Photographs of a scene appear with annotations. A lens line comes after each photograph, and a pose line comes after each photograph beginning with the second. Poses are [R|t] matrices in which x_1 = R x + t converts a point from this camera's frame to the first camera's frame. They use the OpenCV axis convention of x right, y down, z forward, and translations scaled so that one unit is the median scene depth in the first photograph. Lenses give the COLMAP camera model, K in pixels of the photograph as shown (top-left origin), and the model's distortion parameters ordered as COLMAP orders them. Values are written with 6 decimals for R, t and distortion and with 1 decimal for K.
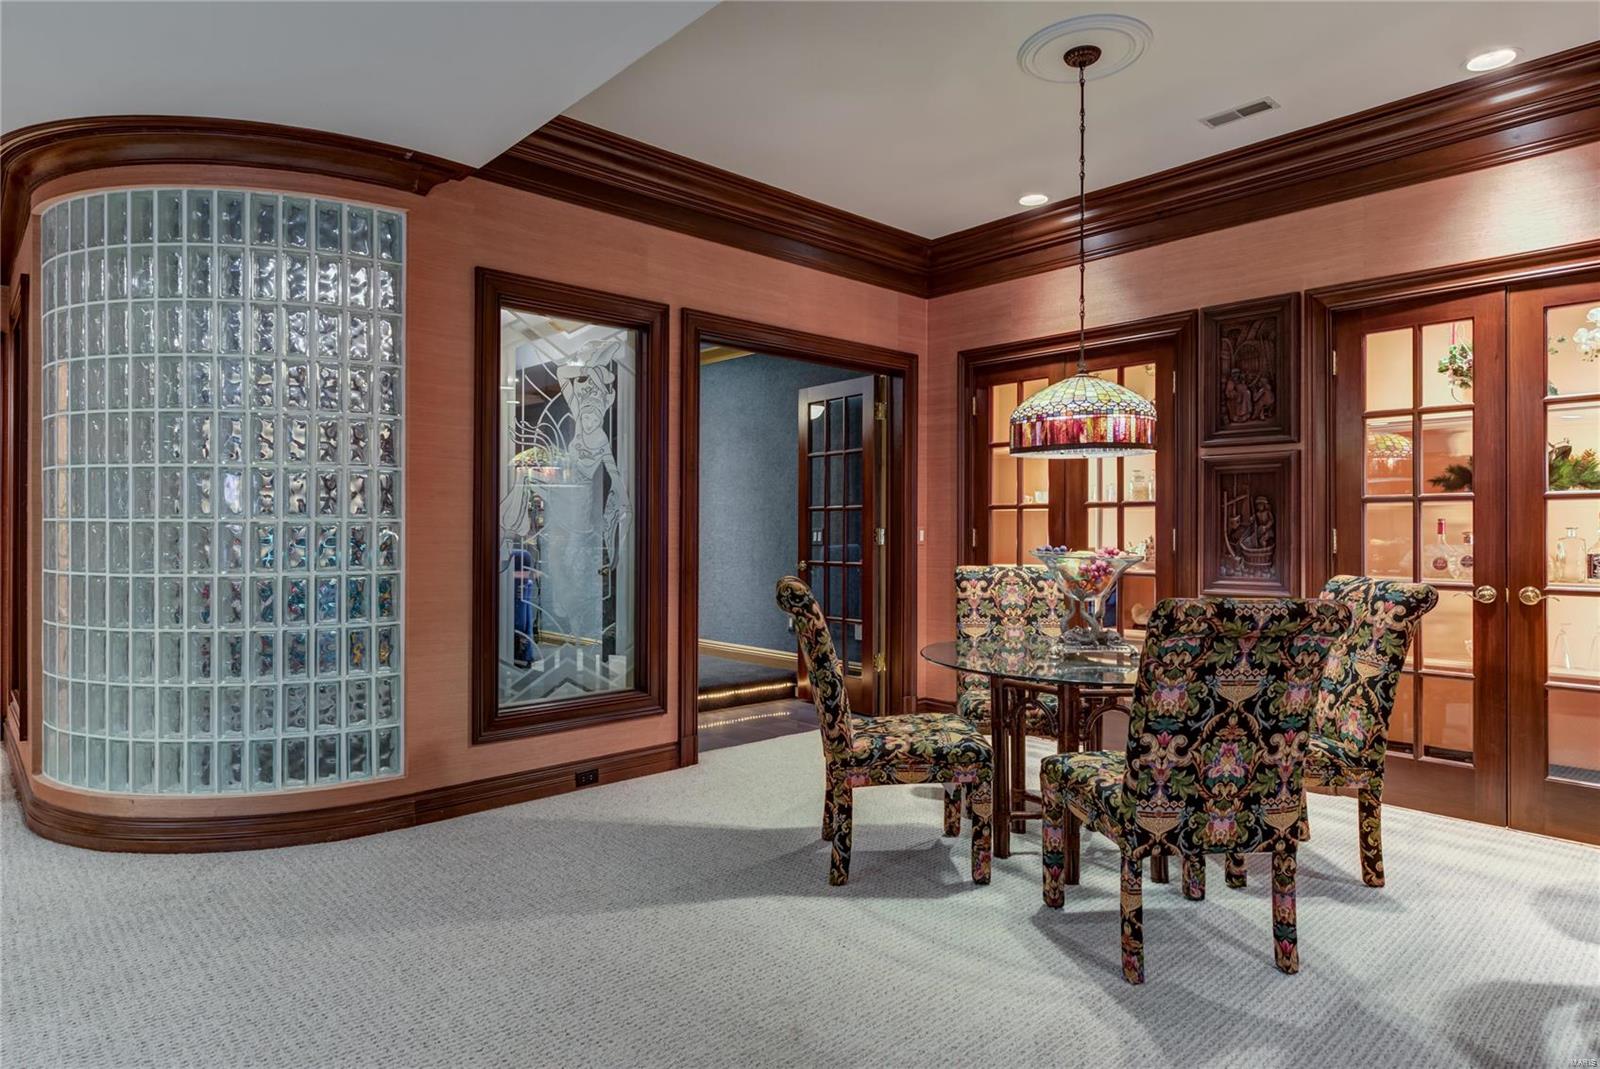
lens RADIAL K [[919.1, 0, 793.5], [0, 919.1, 527.6], [0, 0, 1]] dist [0.002310, 0.000185]
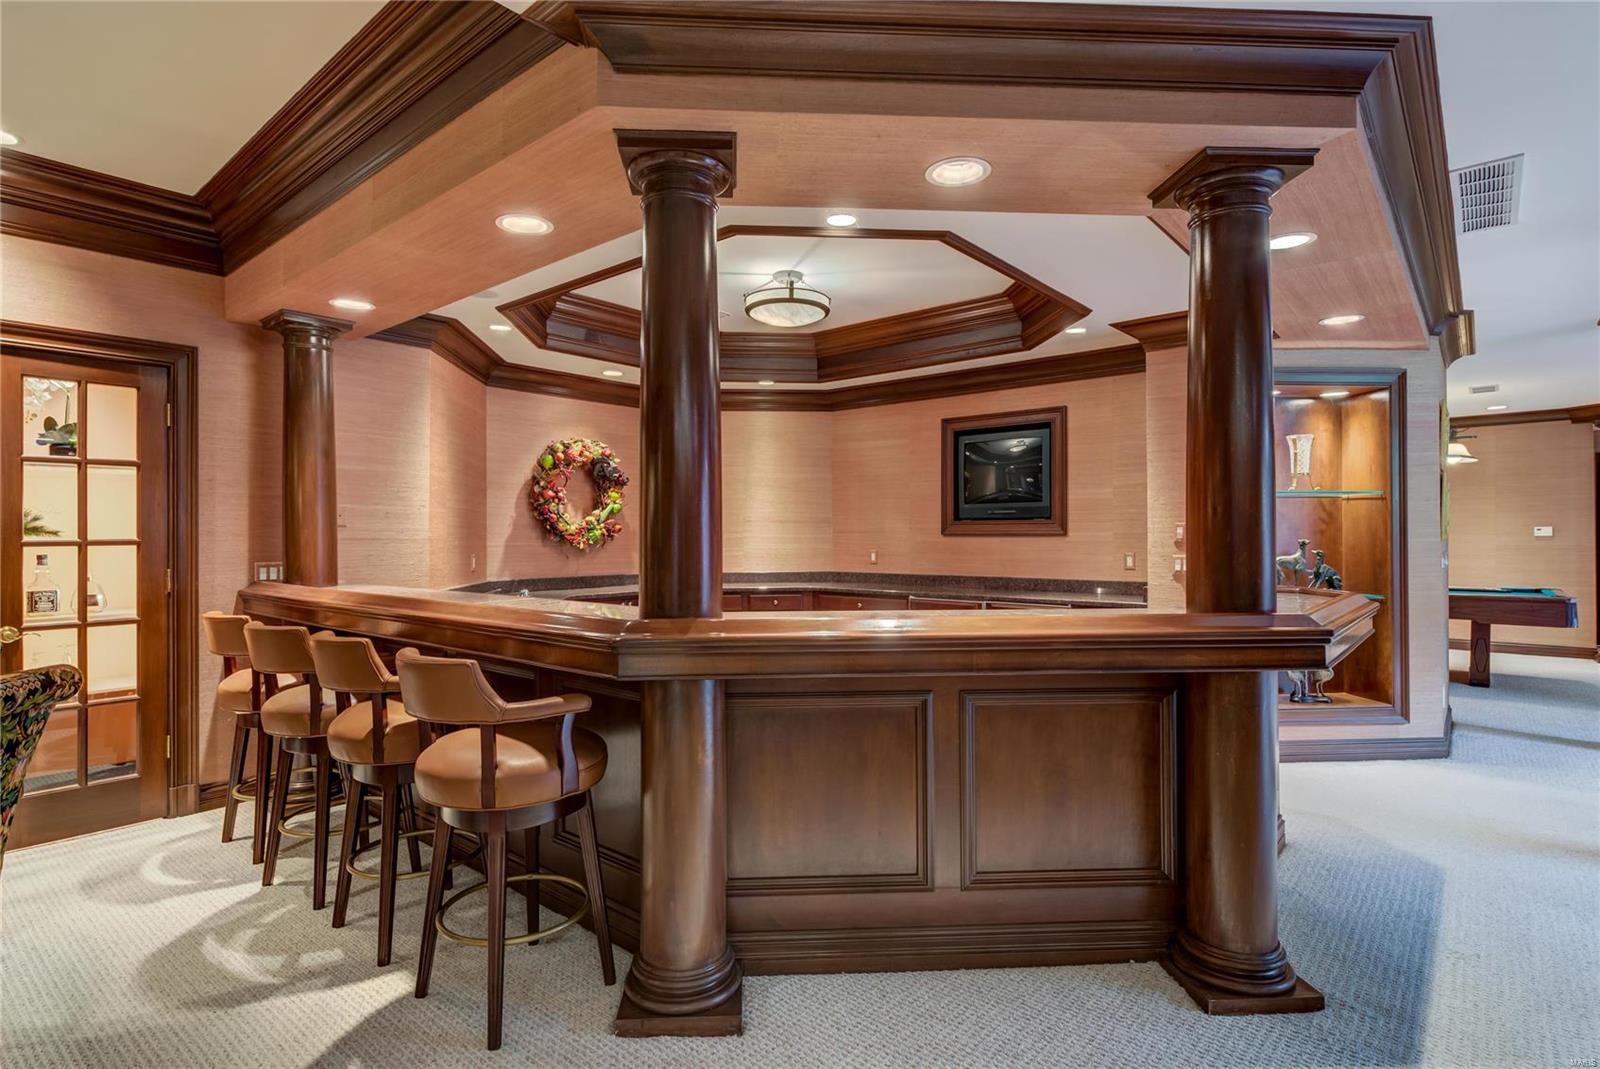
lens RADIAL K [[805.4, 0, 794.7], [0, 805.4, 531.7], [0, 0, 1]] dist [0.005396, 0.000284]
pose [[-0.121163, 0.004502, 0.992622, -0.229020], [0.001495, 0.999989, -0.004353, -0.036018], [-0.992631, 0.000957, -0.121169, 0.159317]]
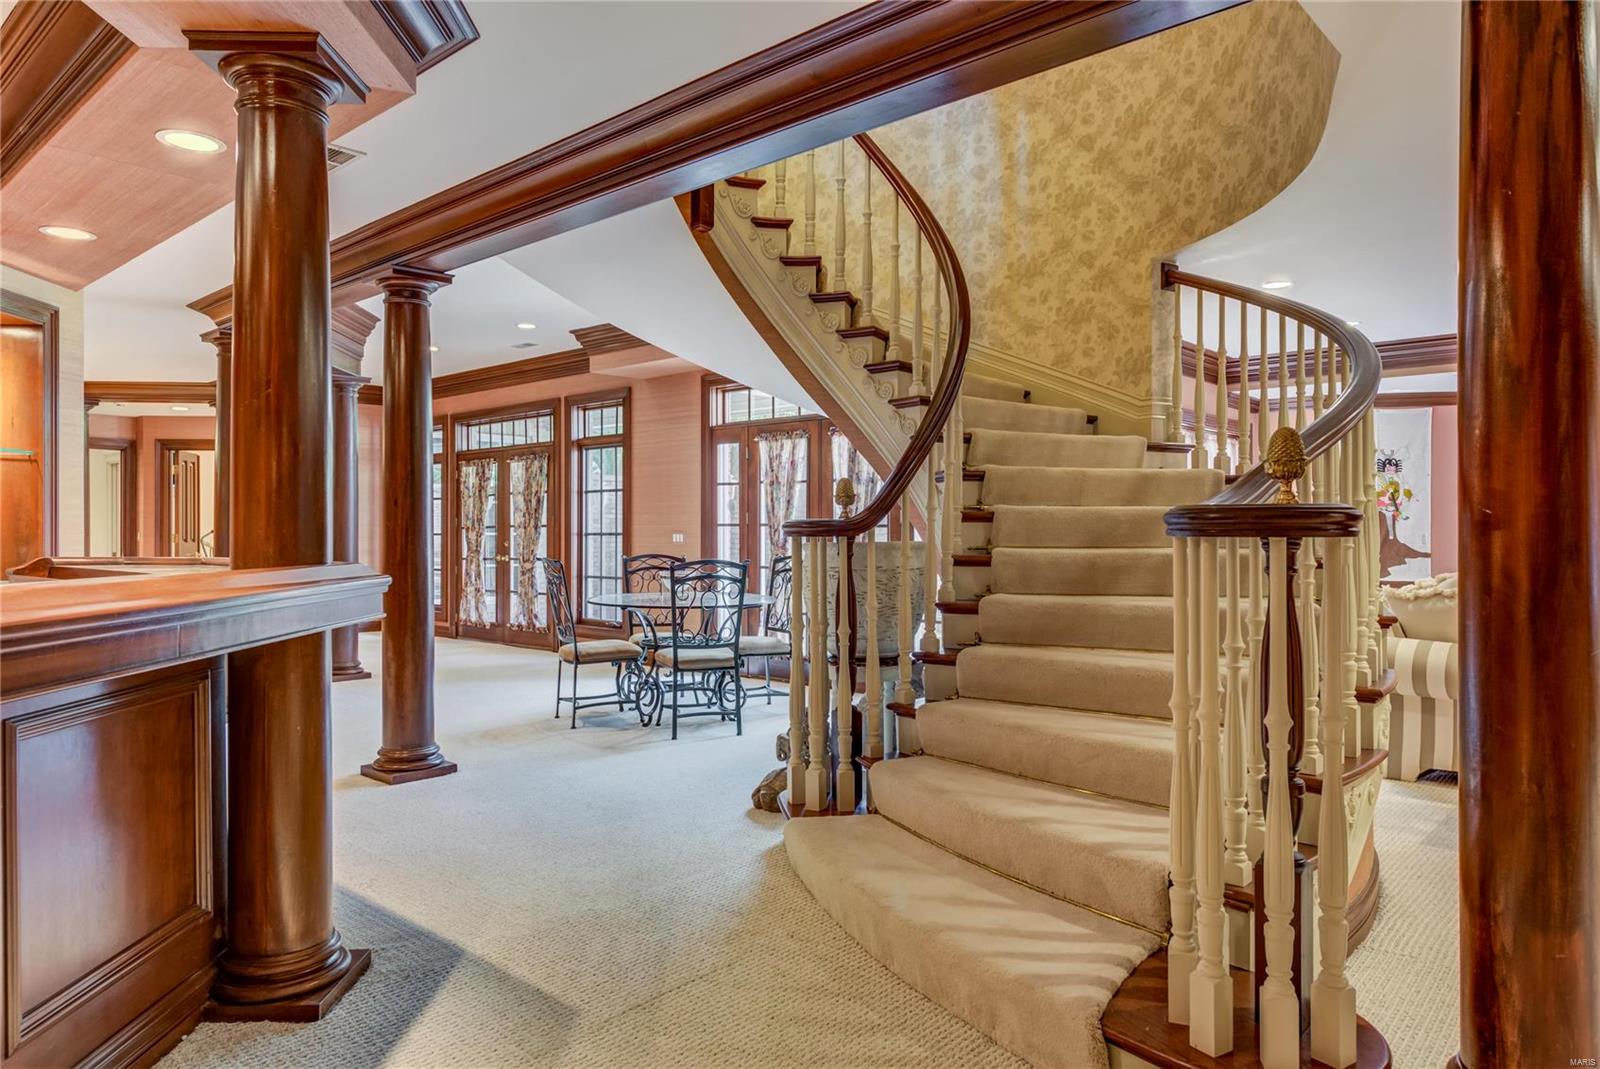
lens RADIAL K [[1016.3, 0, 800.0], [0, 1016.3, 534.5], [0, 0, 1]] dist [-0.000512, -0.000232]
pose [[-0.994867, -0.001297, -0.101187, 0.048354], [-0.001001, 0.999995, -0.002975, 0.000187], [0.101190, -0.002859, -0.994863, 0.436824]]
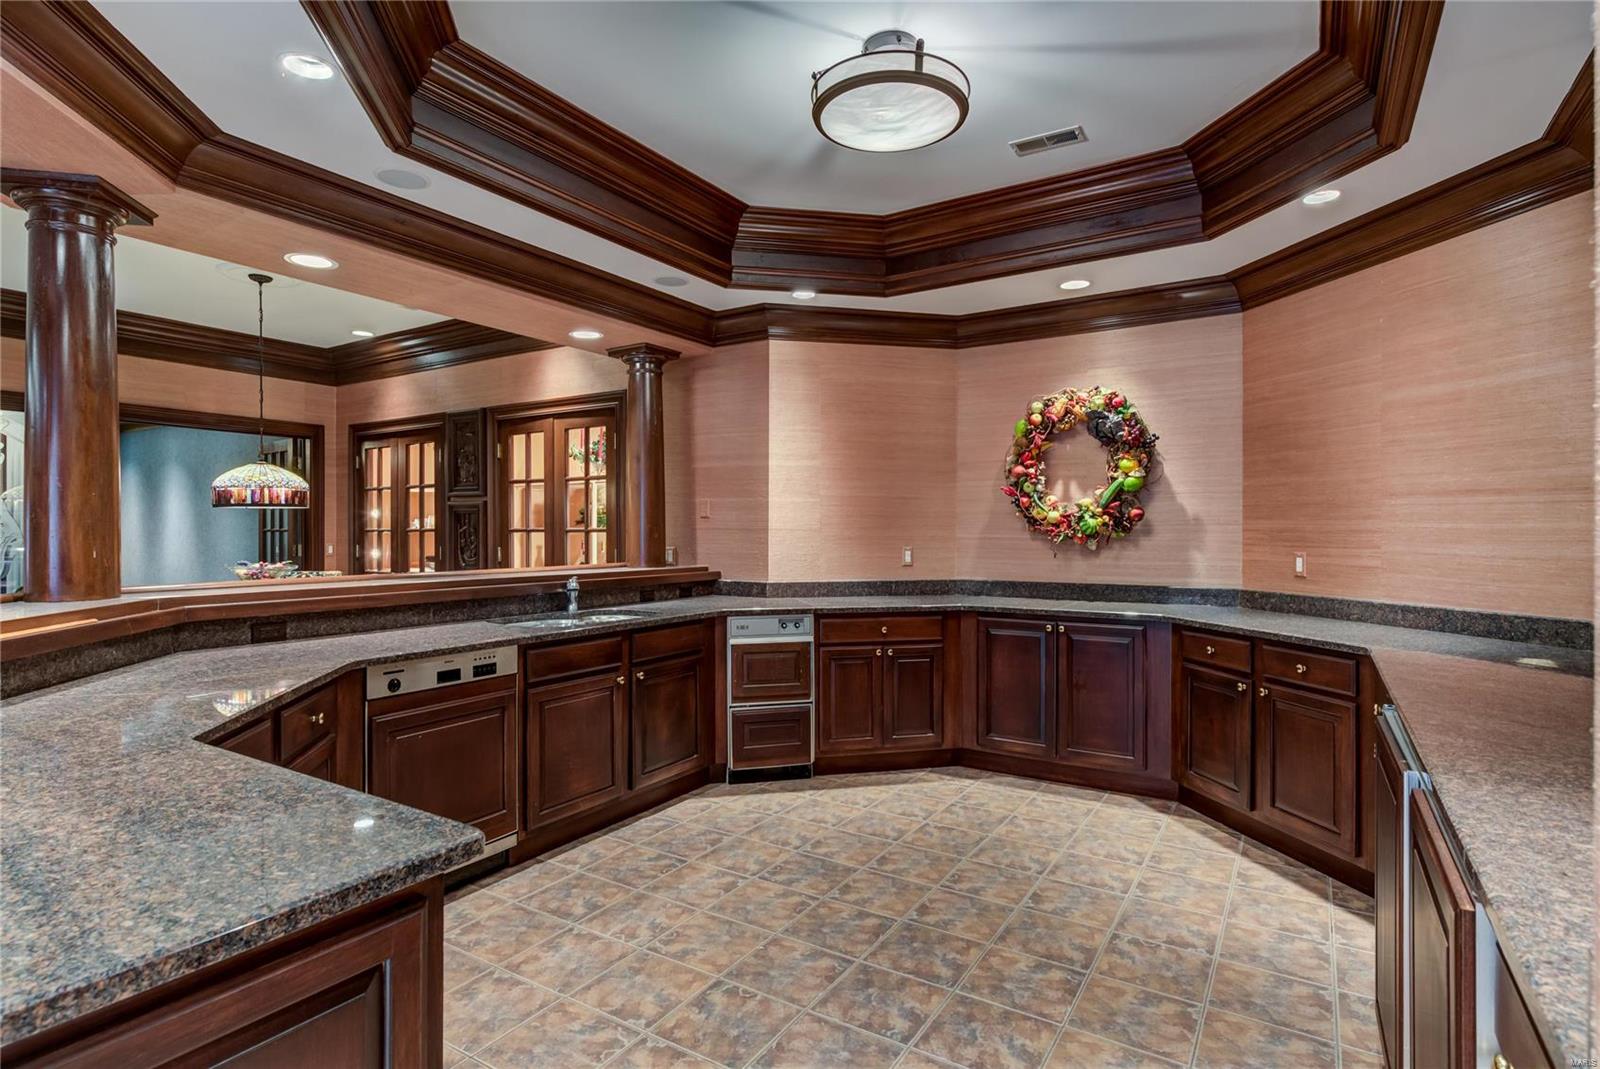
lens RADIAL K [[805.4, 0, 794.7], [0, 805.4, 531.7], [0, 0, 1]] dist [0.005396, 0.000284]
pose [[0.966399, -0.002316, 0.257035, 0.712933], [0.000775, 0.999981, 0.006098, -0.034275], [-0.257044, -0.005694, 0.966383, -0.588345]]
